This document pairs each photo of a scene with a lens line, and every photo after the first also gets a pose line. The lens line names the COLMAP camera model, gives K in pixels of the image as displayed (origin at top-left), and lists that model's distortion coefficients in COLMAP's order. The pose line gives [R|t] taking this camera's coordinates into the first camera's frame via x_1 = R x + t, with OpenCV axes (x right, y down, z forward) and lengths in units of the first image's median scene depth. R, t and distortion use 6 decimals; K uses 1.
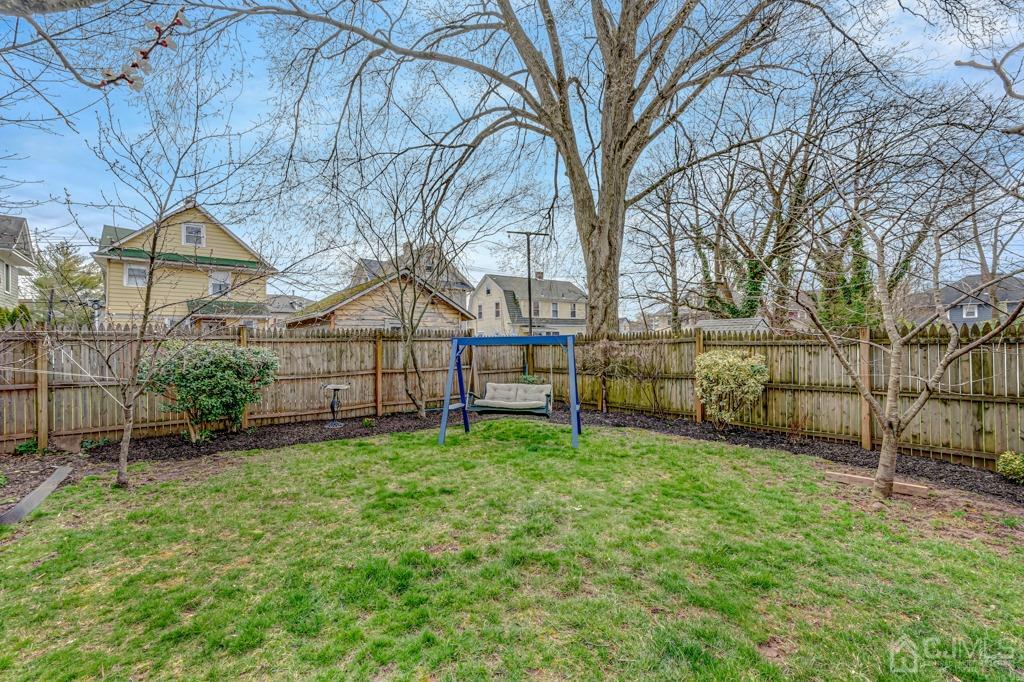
lens RADIAL K [[461.3, 0, 512.6], [0, 461.3, 342.8], [0, 0, 1]] dist [-0.004280, -0.000672]
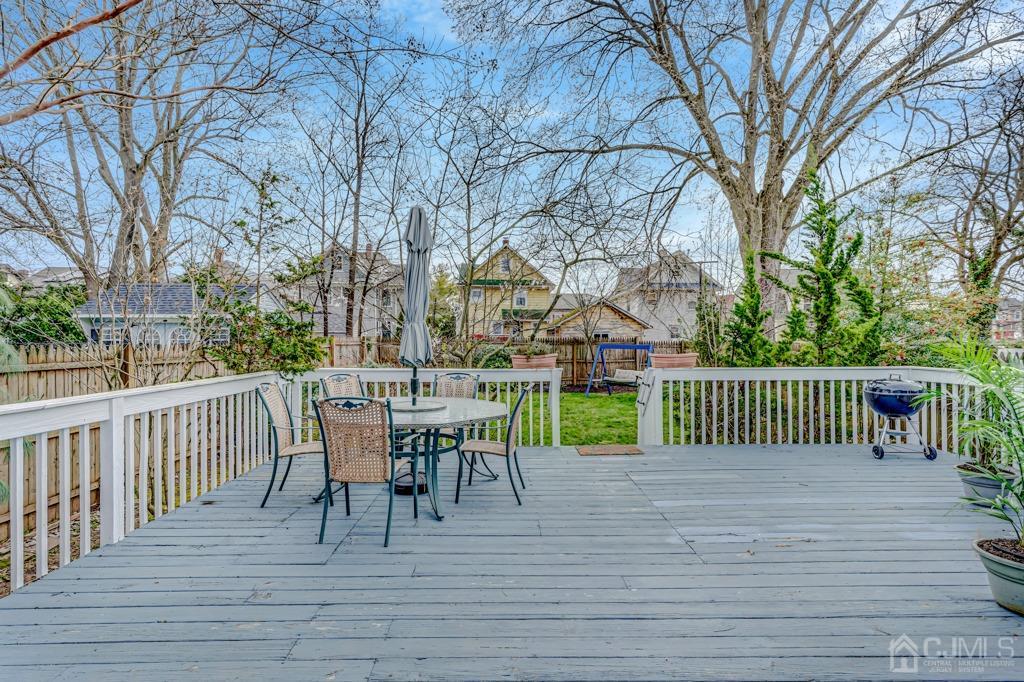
lens RADIAL K [[498.8, 0, 513.0], [0, 498.8, 340.2], [0, 0, 1]] dist [0.001067, 0.000208]
pose [[0.812445, 0.018747, -0.582736, 0.651853], [-0.017116, 0.999819, 0.008302, -0.031449], [0.582786, 0.003229, 0.812619, -0.730815]]
